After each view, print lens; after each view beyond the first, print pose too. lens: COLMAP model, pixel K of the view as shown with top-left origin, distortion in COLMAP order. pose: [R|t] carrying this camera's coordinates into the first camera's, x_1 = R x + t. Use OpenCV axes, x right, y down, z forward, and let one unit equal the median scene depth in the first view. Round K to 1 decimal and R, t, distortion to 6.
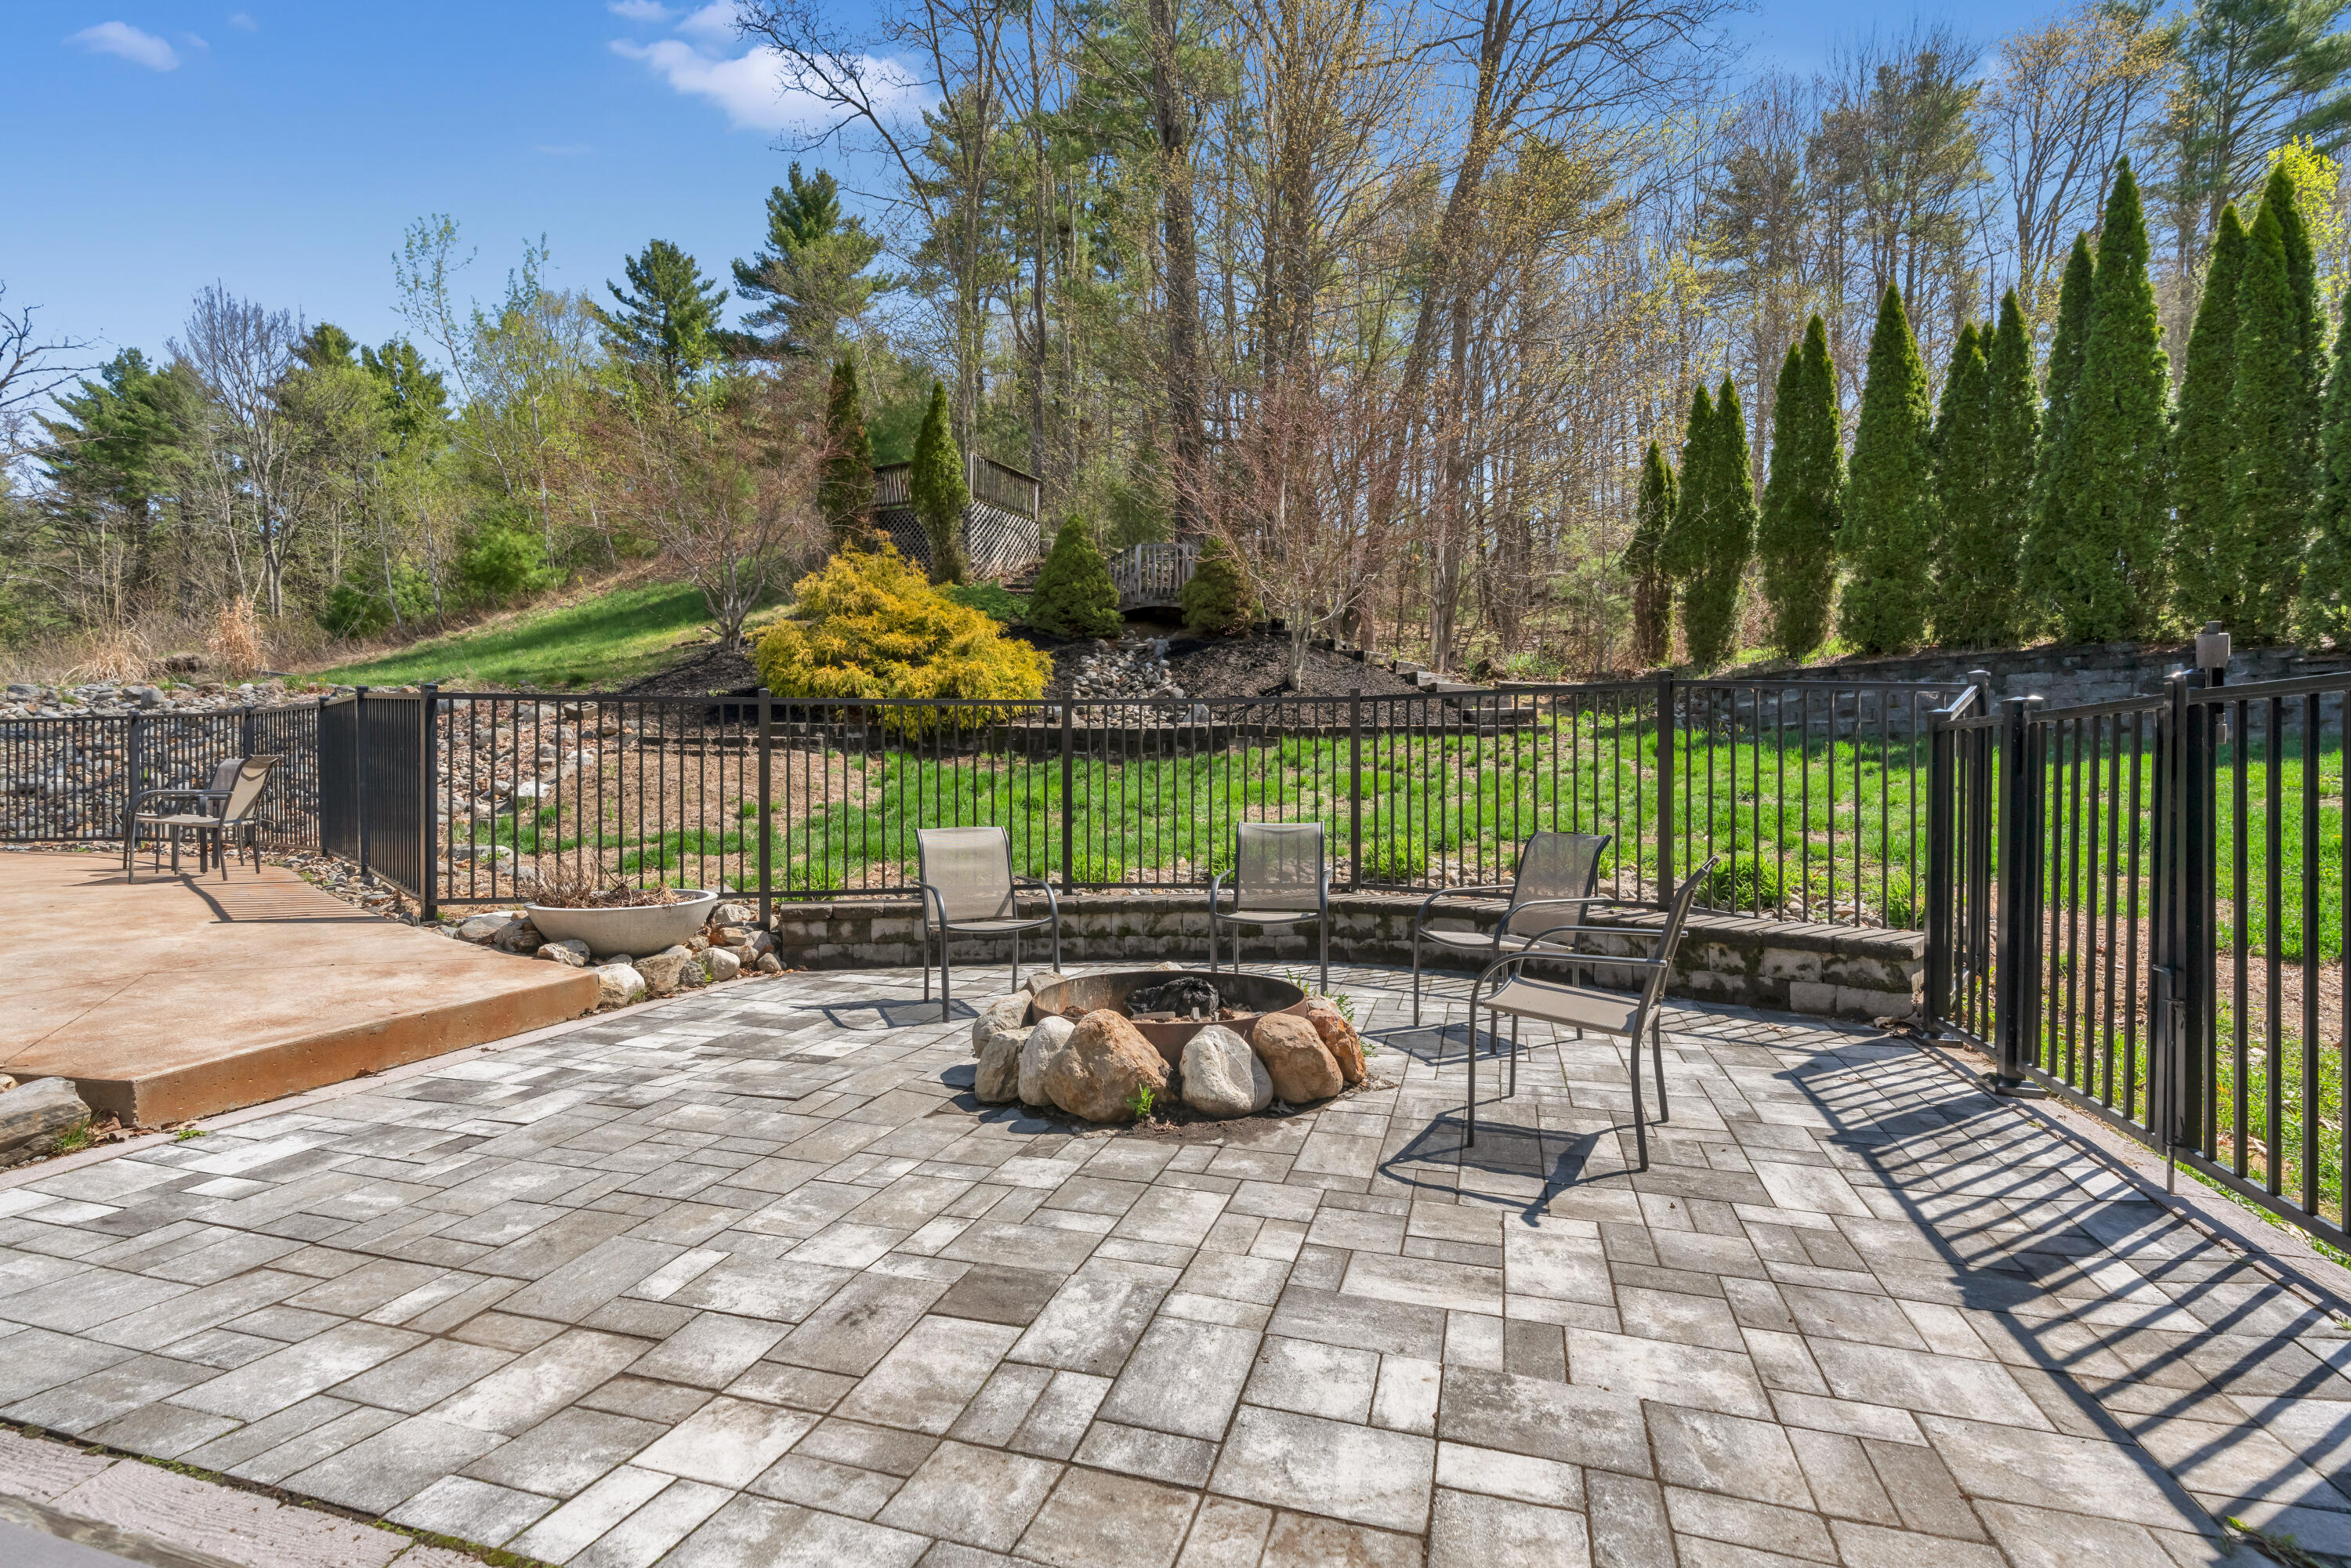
lens RADIAL K [[1083.9, 0, 1175.5], [0, 1083.9, 784.0], [0, 0, 1]] dist [-0.003860, -0.000044]
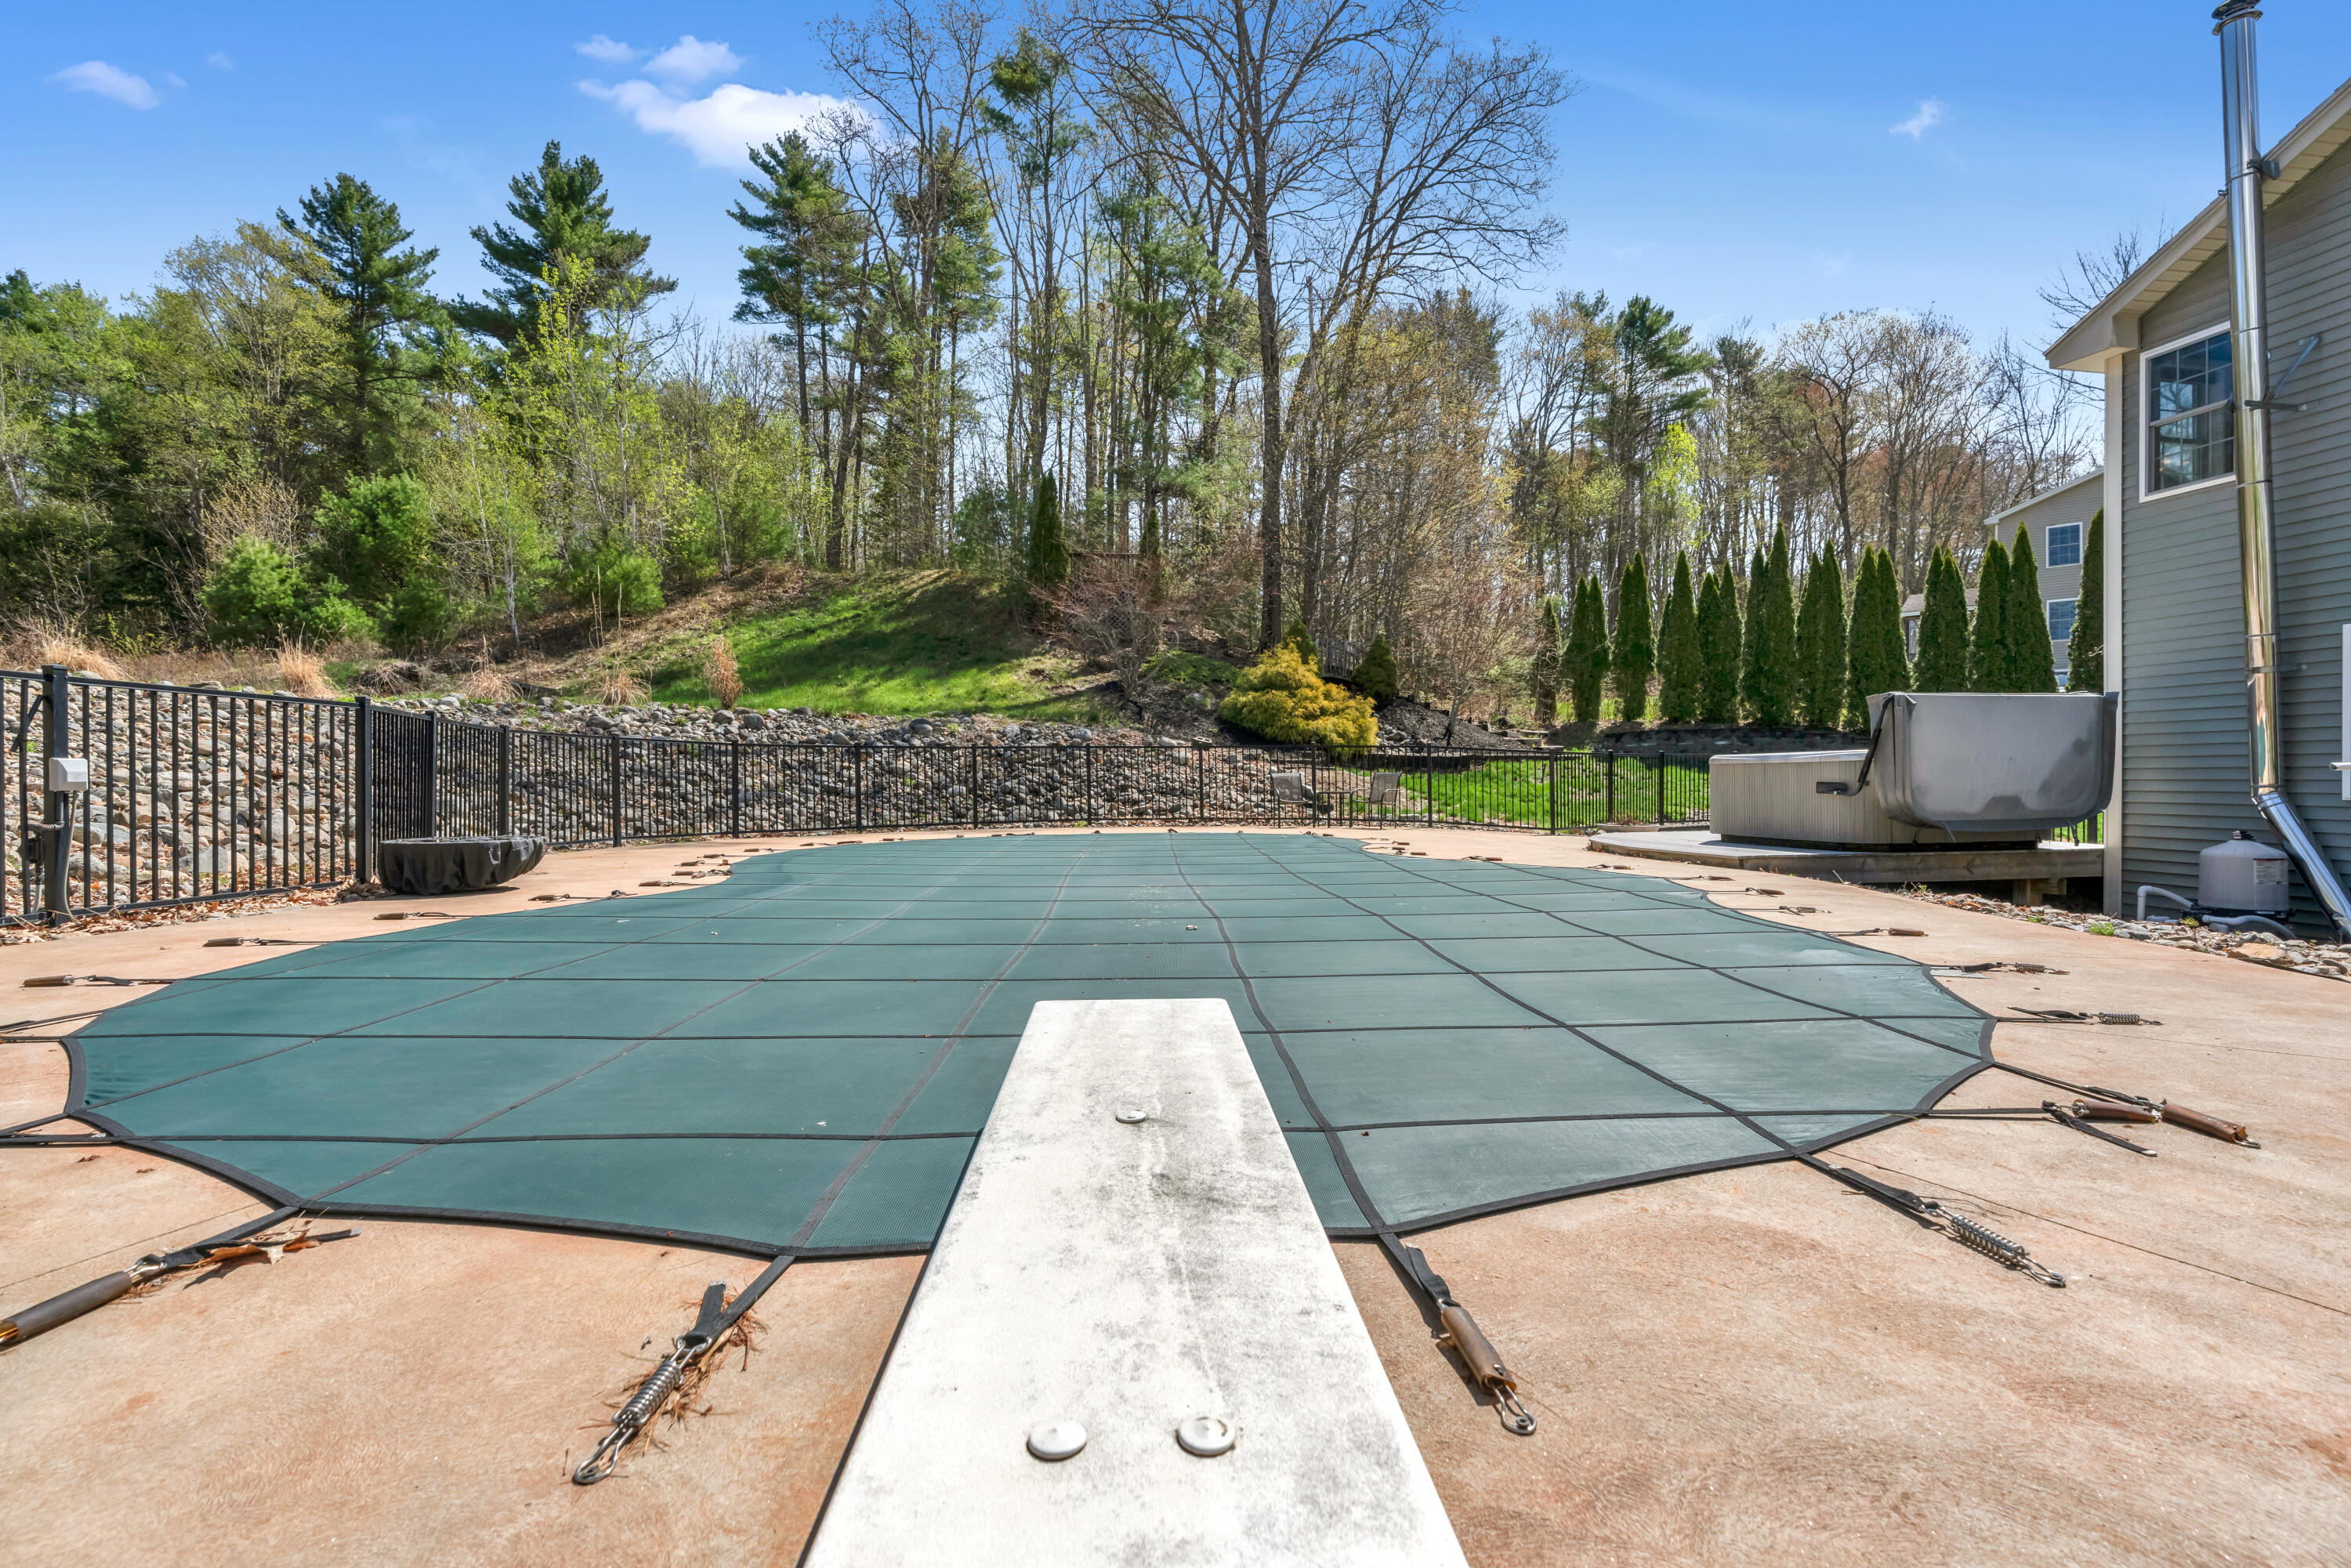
lens RADIAL K [[1083.9, 0, 1175.5], [0, 1083.9, 784.0], [0, 0, 1]] dist [-0.003860, -0.000044]
pose [[0.879964, -0.002053, 0.475036, -0.322103], [0.003534, 0.999991, -0.002224, -0.000489], [-0.475027, 0.003636, 0.879964, -0.103495]]
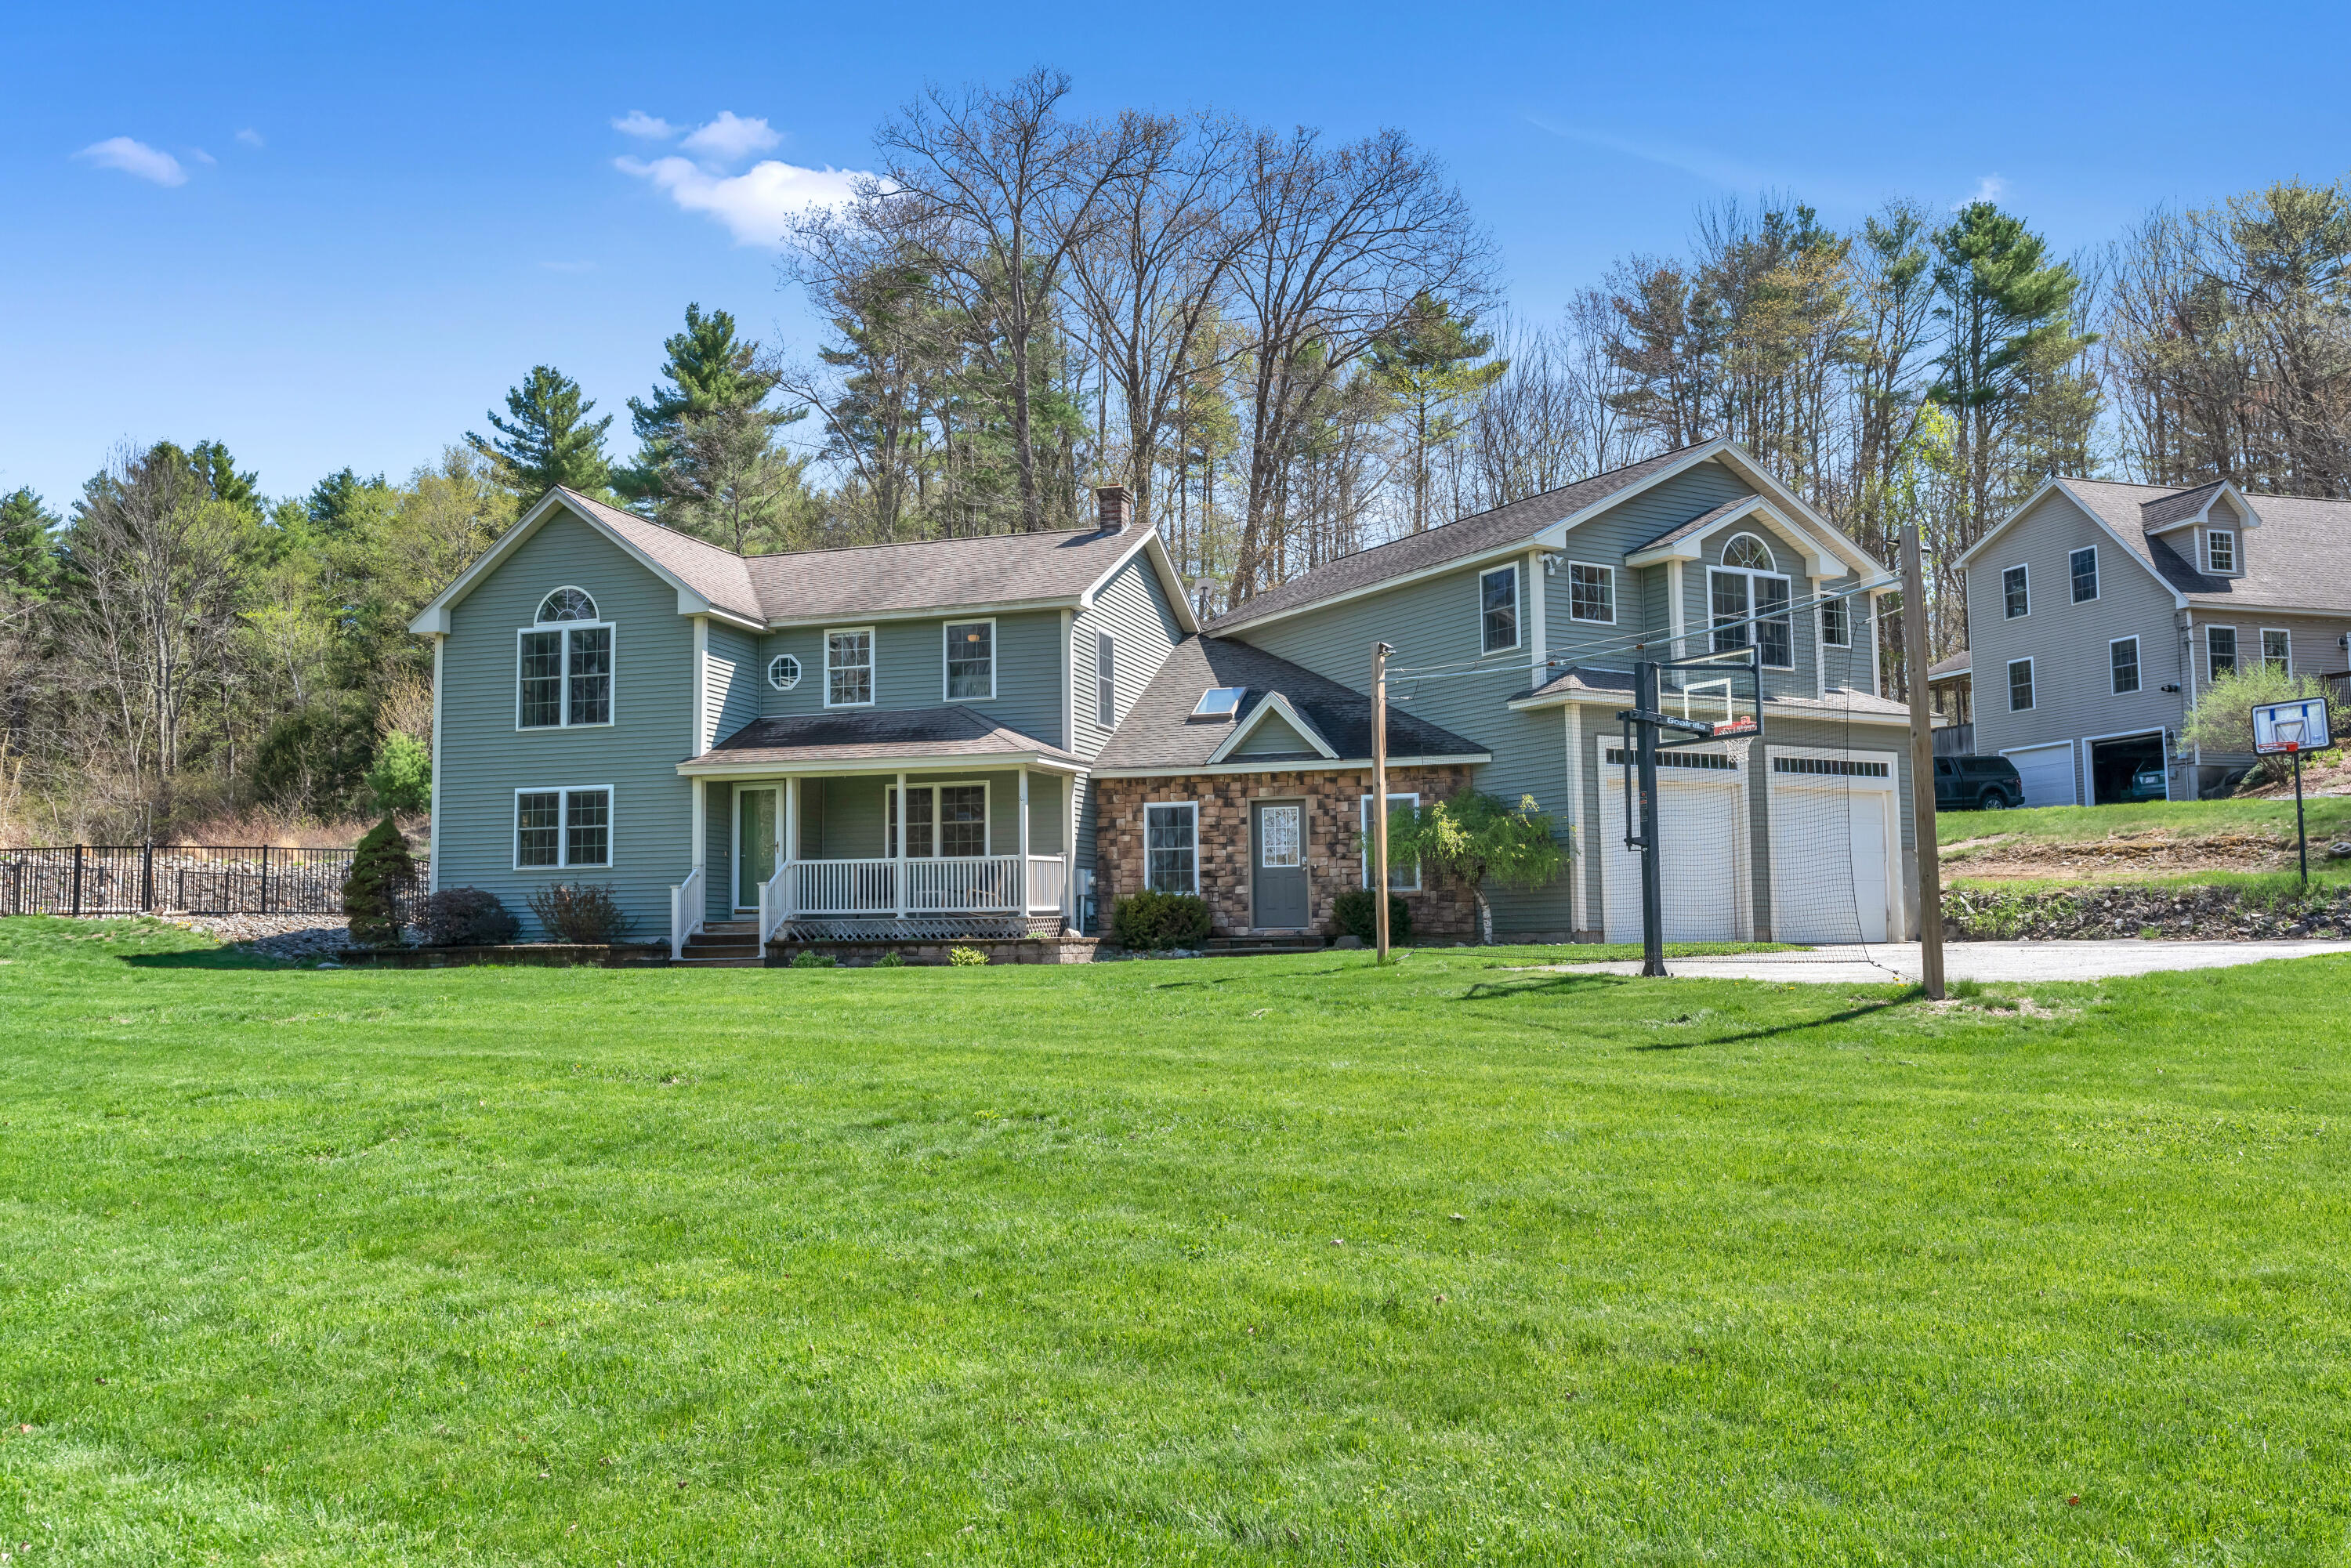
lens RADIAL K [[1953.4, 0, 1175.5], [0, 1953.4, 784.0], [0, 0, 1]] dist [0.019025, -0.003325]
pose [[0.999799, -0.015641, 0.012531, 0.059185], [0.016605, 0.996581, -0.080938, 0.015547], [-0.011222, 0.081130, 0.996640, -0.748373]]
